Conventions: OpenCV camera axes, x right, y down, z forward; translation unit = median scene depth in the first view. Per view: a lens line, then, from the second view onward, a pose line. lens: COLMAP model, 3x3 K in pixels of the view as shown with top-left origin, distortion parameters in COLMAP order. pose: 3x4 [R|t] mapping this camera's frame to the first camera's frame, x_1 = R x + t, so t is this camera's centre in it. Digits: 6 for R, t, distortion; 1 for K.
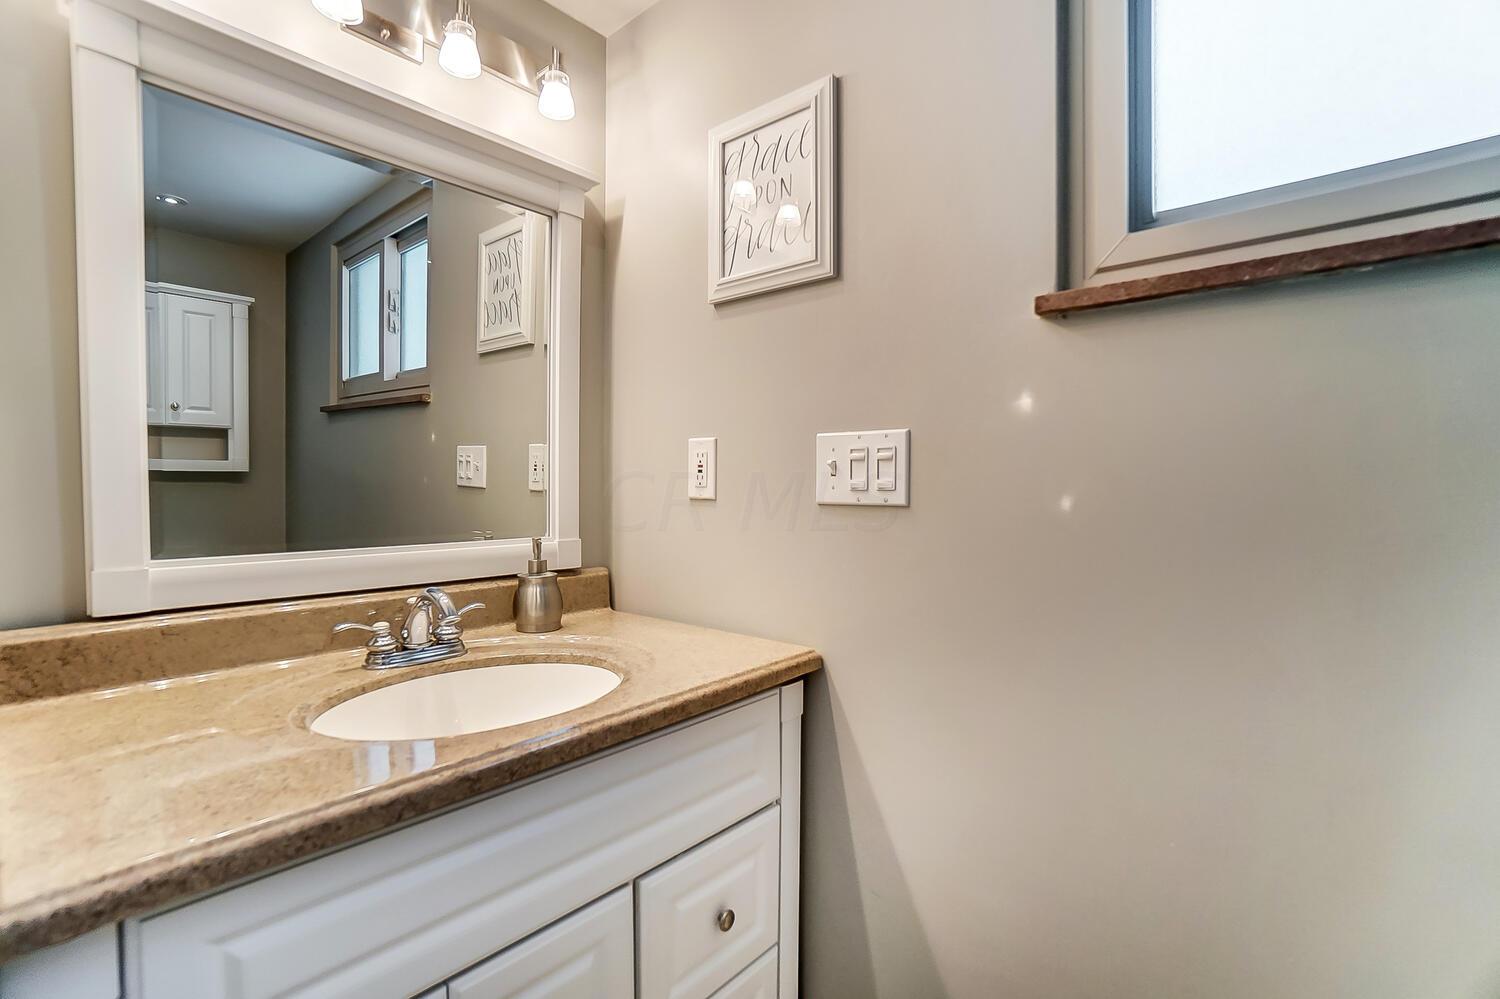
lens RADIAL K [[658.0, 0, 730.7], [0, 658.0, 494.0], [0, 0, 1]] dist [-0.063132, 0.019803]
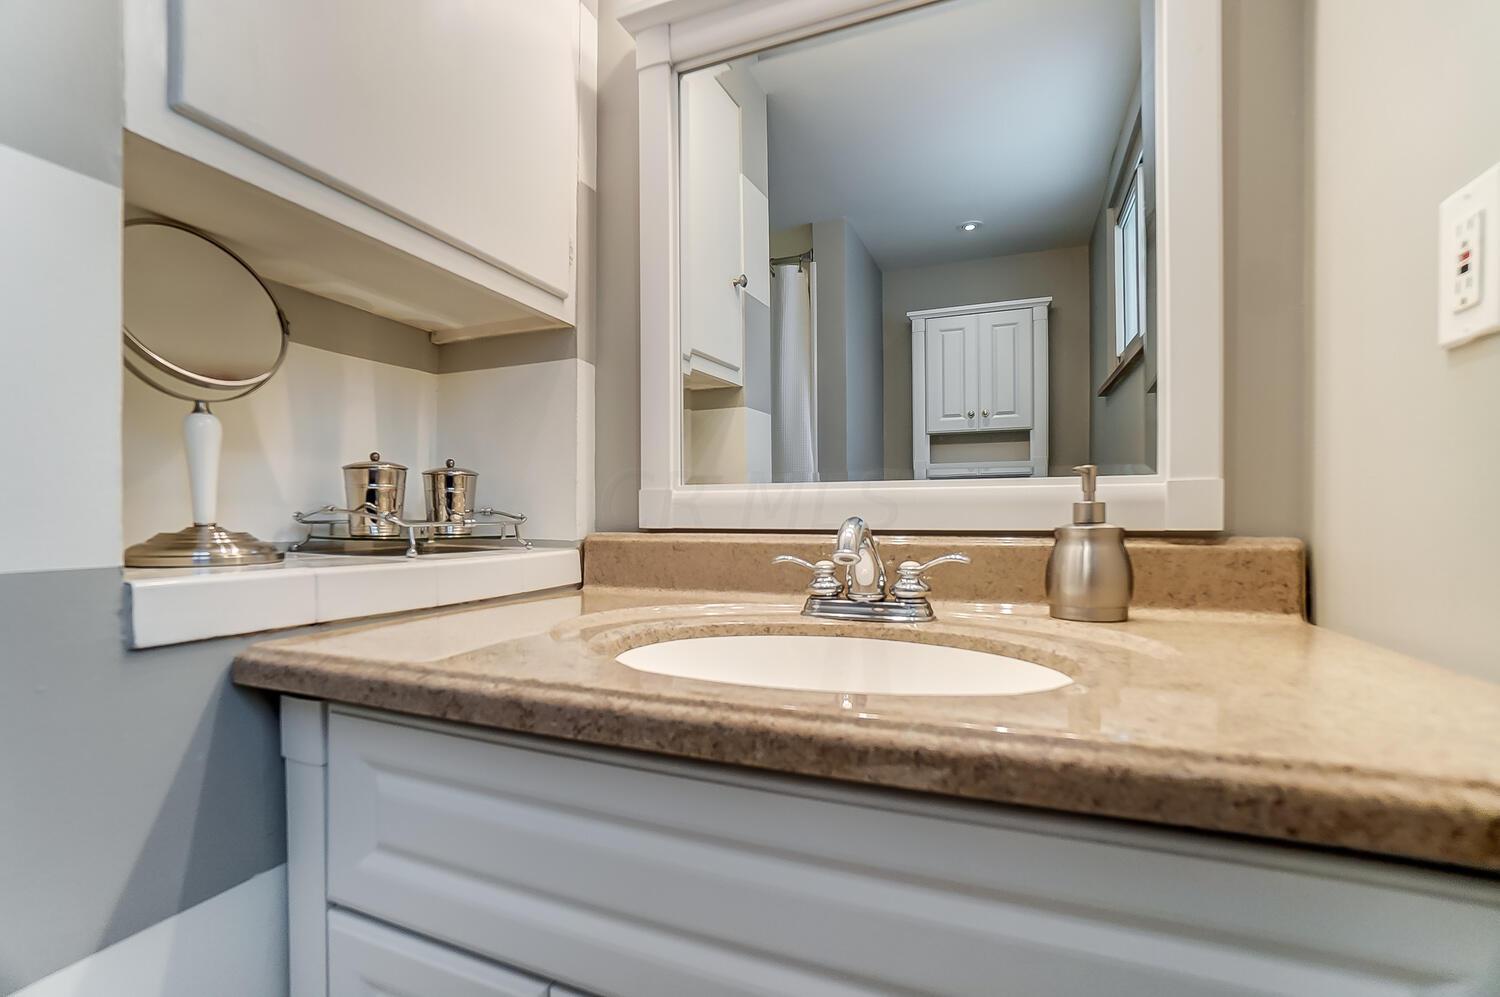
lens RADIAL K [[677.8, 0, 727.2], [0, 677.8, 510.0], [0, 0, 1]] dist [-0.056789, 0.019399]
pose [[0.320638, -0.014429, -0.947092, 0.183461], [-0.005963, 0.999833, -0.017252, 0.122234], [0.947183, 0.011179, 0.320498, 0.497552]]
